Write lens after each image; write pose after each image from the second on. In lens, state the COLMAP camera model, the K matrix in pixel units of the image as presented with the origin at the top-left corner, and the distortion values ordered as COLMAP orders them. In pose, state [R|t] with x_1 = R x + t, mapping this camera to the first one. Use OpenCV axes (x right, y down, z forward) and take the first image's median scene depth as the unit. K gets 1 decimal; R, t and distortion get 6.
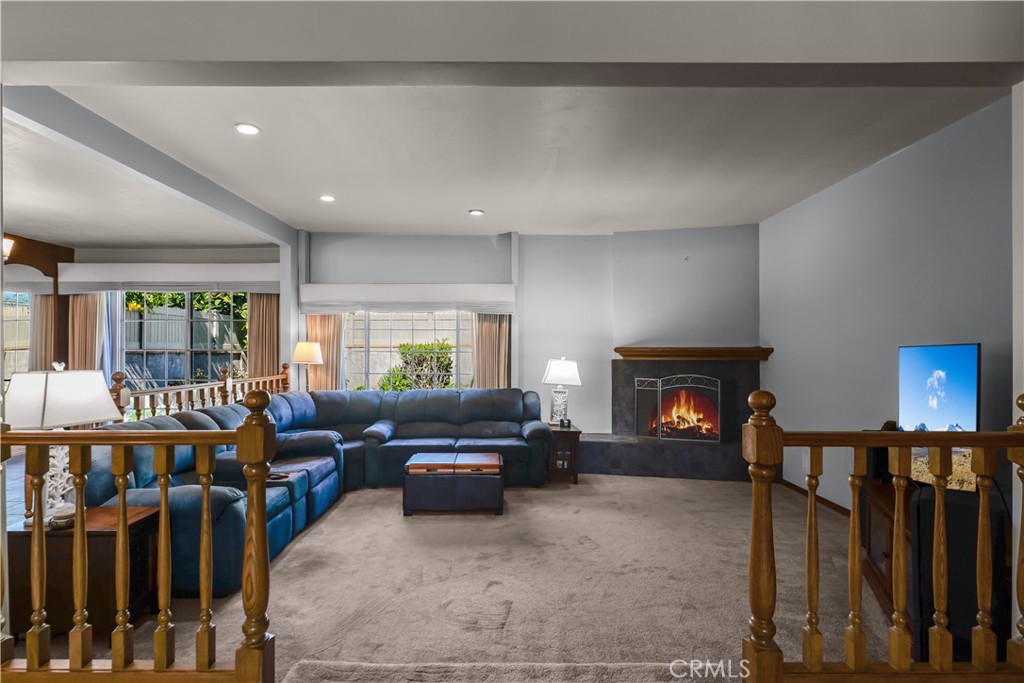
lens RADIAL K [[484.0, 0, 508.9], [0, 484.0, 352.9], [0, 0, 1]] dist [-0.000881, -0.000189]
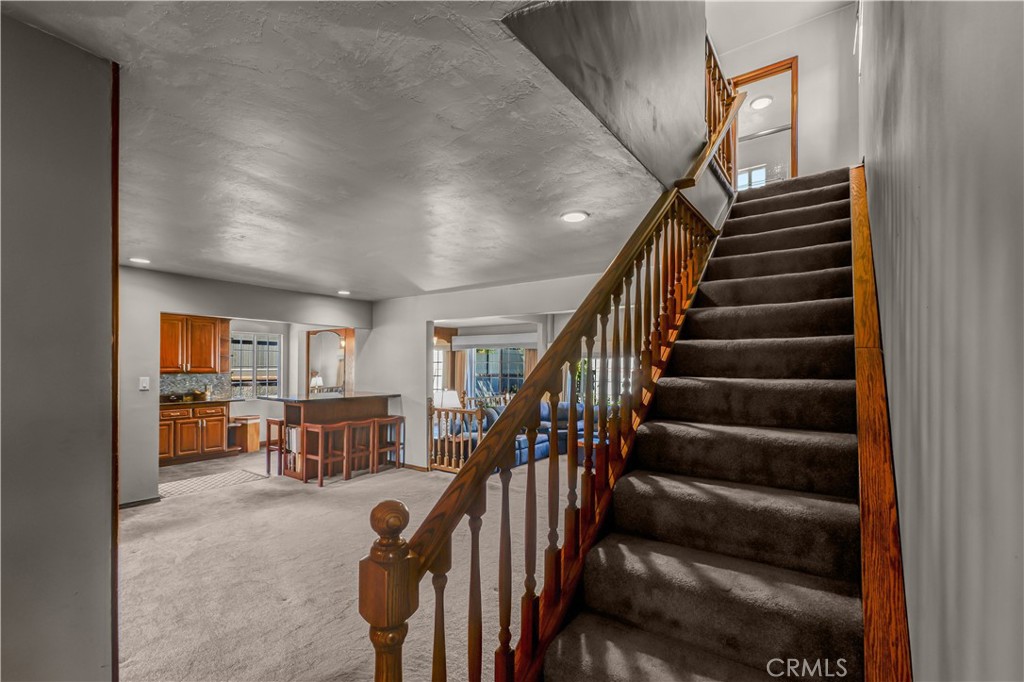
lens RADIAL K [[446.8, 0, 514.2], [0, 446.8, 366.8], [0, 0, 1]] dist [0.000714, 0.000009]
pose [[0.806339, 0.005855, -0.591425, 0.475736], [-0.006443, 0.999979, 0.001114, -0.053242], [0.591419, 0.002912, 0.806359, -0.448330]]
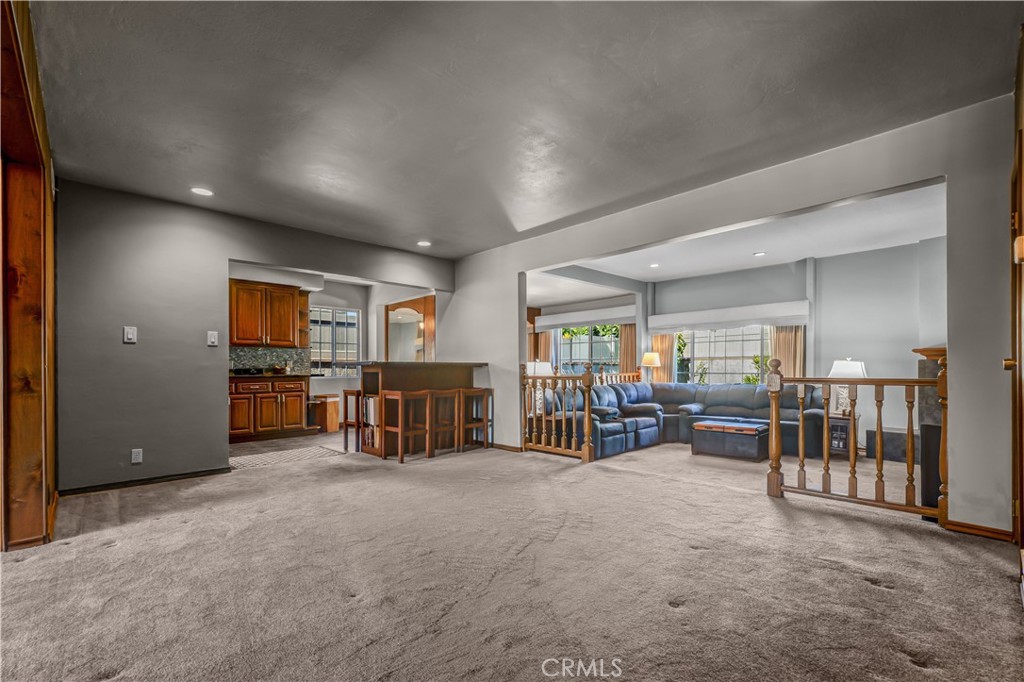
lens RADIAL K [[448.4, 0, 507.1], [0, 448.4, 371.3], [0, 0, 1]] dist [0.002518, 0.000162]
pose [[0.692261, -0.002255, -0.721644, 0.312152], [0.005076, 0.999986, 0.001745, 0.033508], [0.721630, -0.004871, 0.692262, -0.353034]]
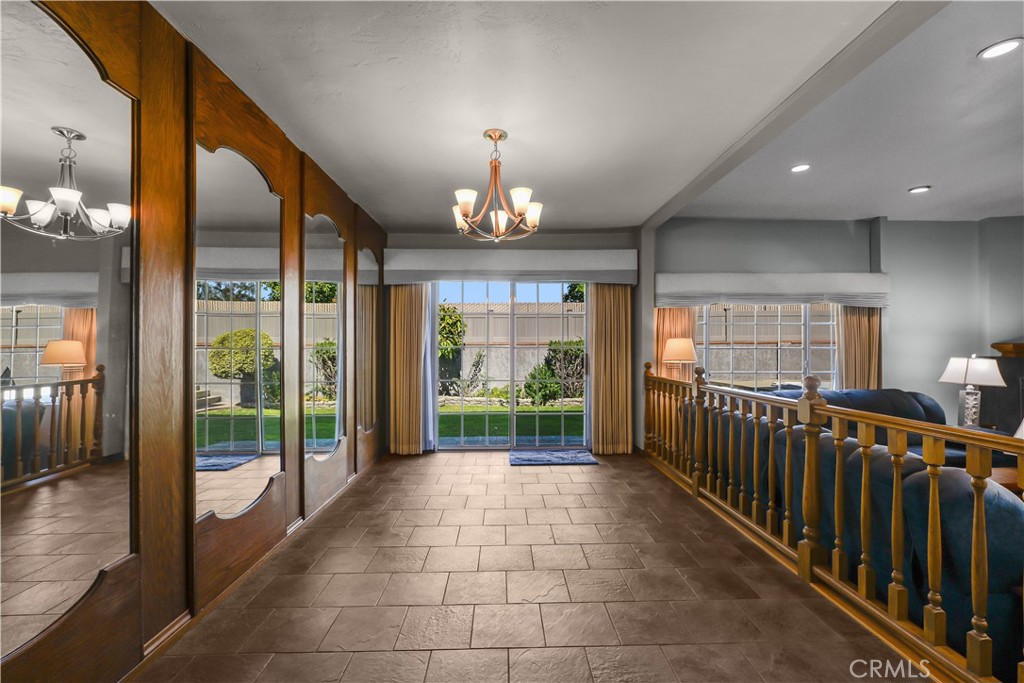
lens RADIAL K [[484.0, 0, 508.9], [0, 484.0, 352.9], [0, 0, 1]] dist [-0.000881, -0.000189]
pose [[0.999816, -0.002095, 0.019043, -0.733864], [0.001975, 0.999978, 0.006323, -0.000946], [-0.019056, -0.006285, 0.999799, 0.112963]]
